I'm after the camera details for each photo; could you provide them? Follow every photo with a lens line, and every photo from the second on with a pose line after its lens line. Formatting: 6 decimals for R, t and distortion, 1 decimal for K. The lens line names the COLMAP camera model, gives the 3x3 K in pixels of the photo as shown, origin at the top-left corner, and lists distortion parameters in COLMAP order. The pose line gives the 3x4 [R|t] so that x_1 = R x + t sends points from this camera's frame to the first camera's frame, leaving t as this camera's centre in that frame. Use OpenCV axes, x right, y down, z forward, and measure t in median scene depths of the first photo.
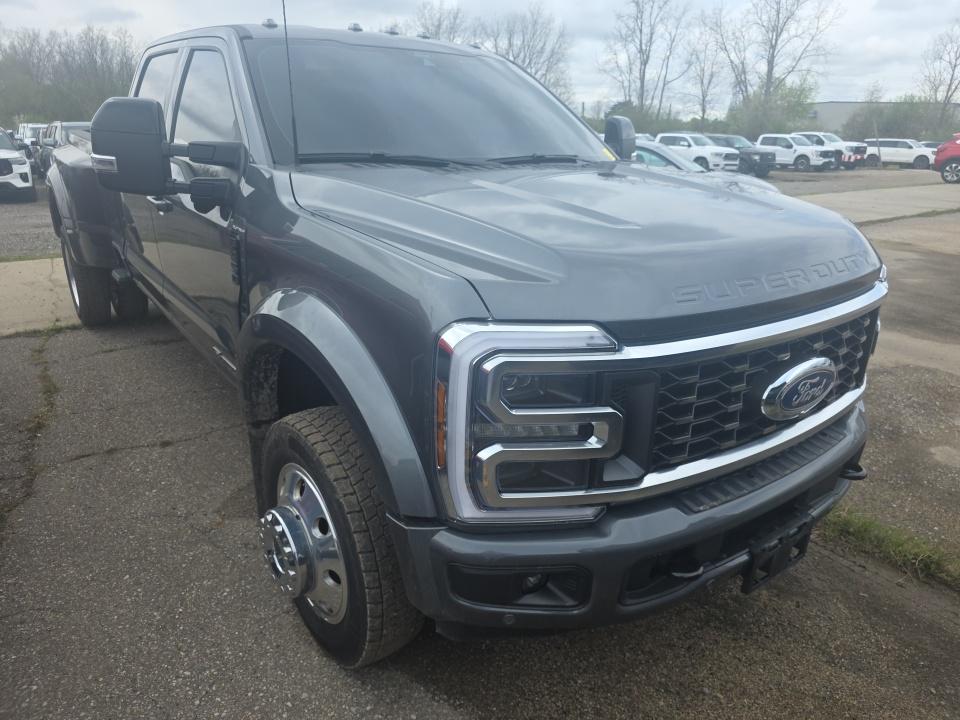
lens RADIAL K [[653.6, 0, 495.3], [0, 653.6, 365.5], [0, 0, 1]] dist [0.044686, -0.041192]
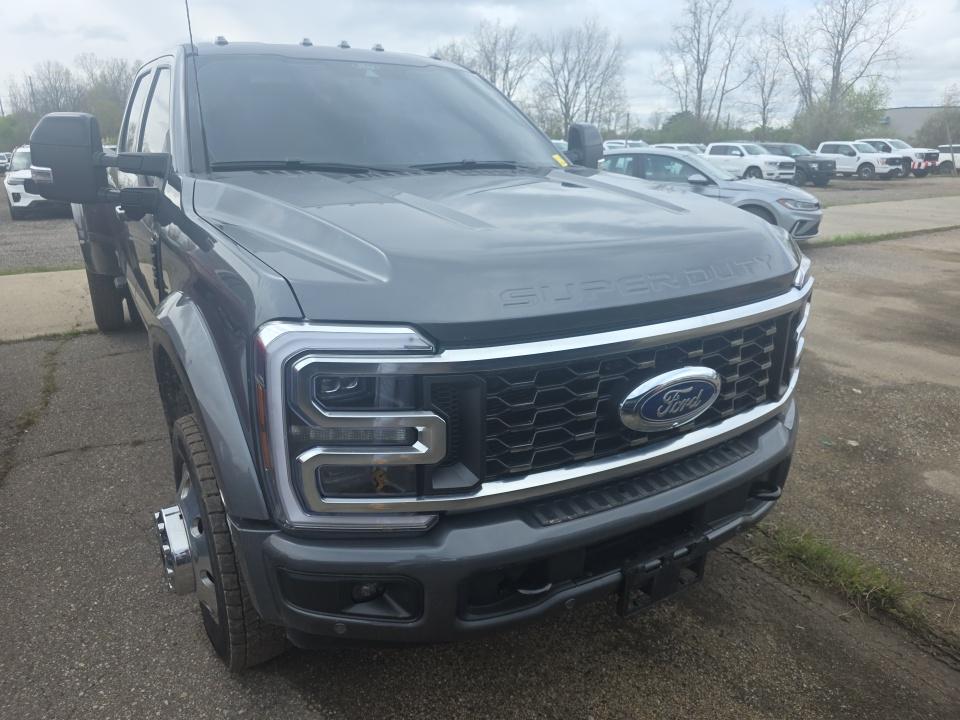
lens RADIAL K [[653.6, 0, 475.4], [0, 653.6, 356.0], [0, 0, 1]] dist [0.044686, -0.041192]
pose [[0.994155, 0.015106, -0.106898, 0.223028], [-0.018540, 0.999341, -0.031211, 0.006722], [0.106356, 0.033010, 0.993780, 0.026565]]
